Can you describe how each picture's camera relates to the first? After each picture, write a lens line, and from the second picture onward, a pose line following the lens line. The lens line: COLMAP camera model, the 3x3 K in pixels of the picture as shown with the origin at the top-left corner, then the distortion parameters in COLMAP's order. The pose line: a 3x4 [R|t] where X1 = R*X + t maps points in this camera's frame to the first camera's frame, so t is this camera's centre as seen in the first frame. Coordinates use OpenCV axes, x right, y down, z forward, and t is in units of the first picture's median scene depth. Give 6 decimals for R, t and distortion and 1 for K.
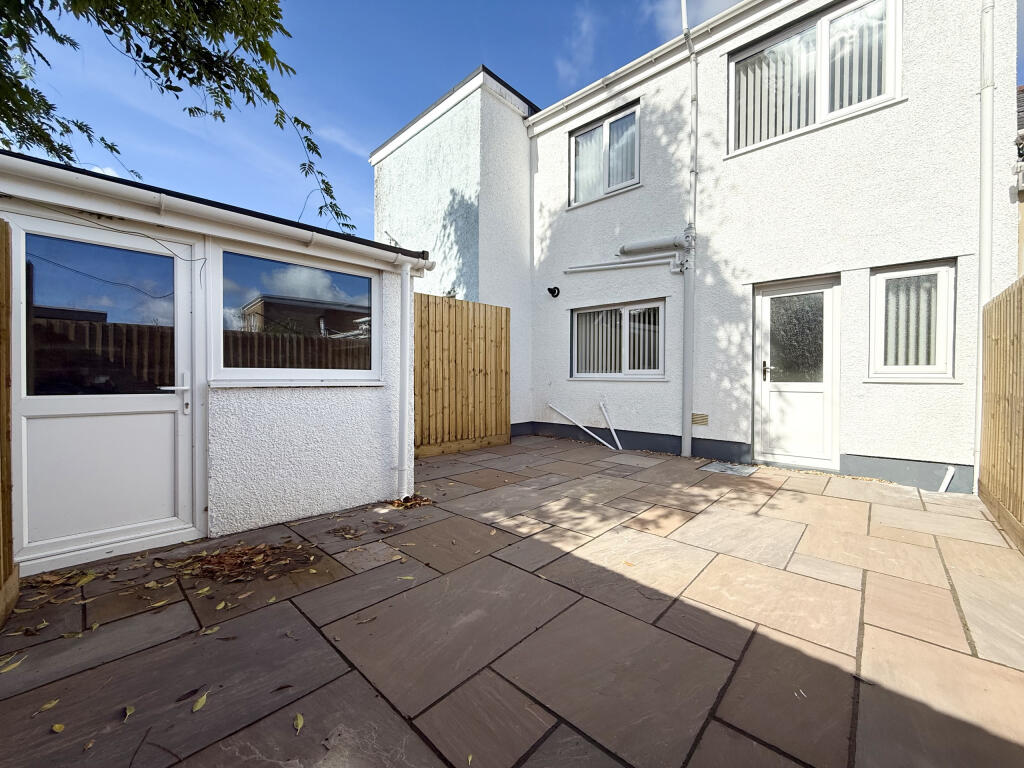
lens RADIAL K [[406.9, 0, 508.8], [0, 406.9, 383.2], [0, 0, 1]] dist [-0.001778, 0.000475]
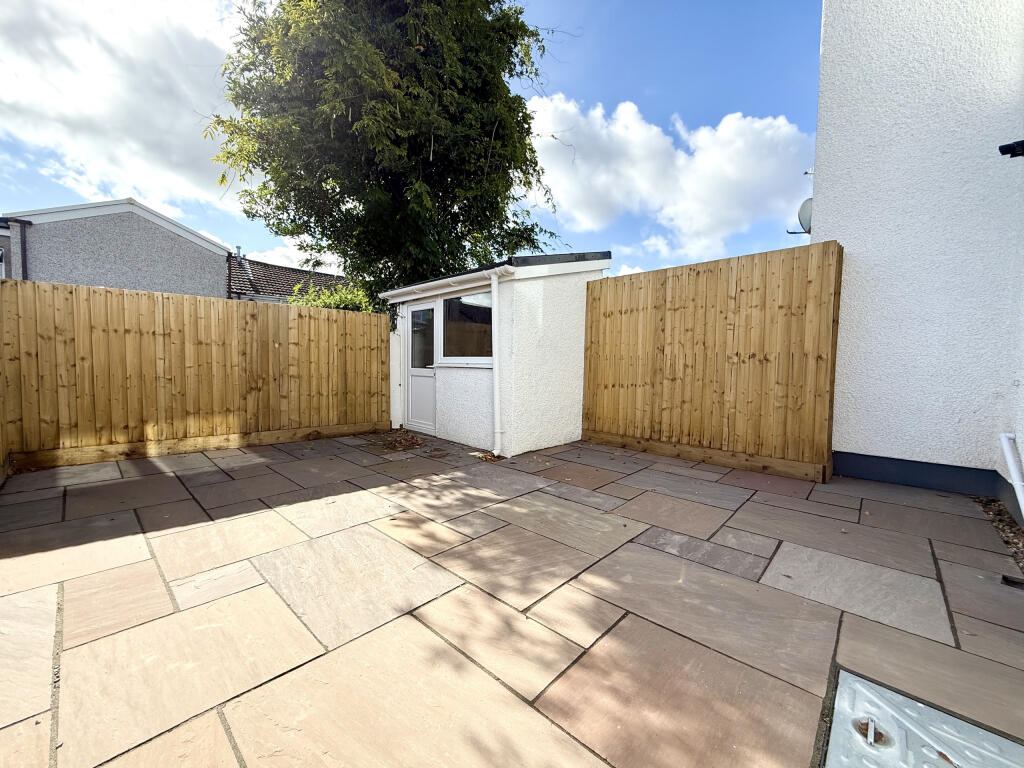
lens RADIAL K [[406.9, 0, 508.8], [0, 406.9, 383.4], [0, 0, 1]] dist [-0.001778, 0.000475]
pose [[-0.006357, 0.043230, -0.999045, 1.095761], [-0.030290, 0.998598, 0.043403, -0.002750], [0.999521, 0.030537, -0.005039, 1.095130]]
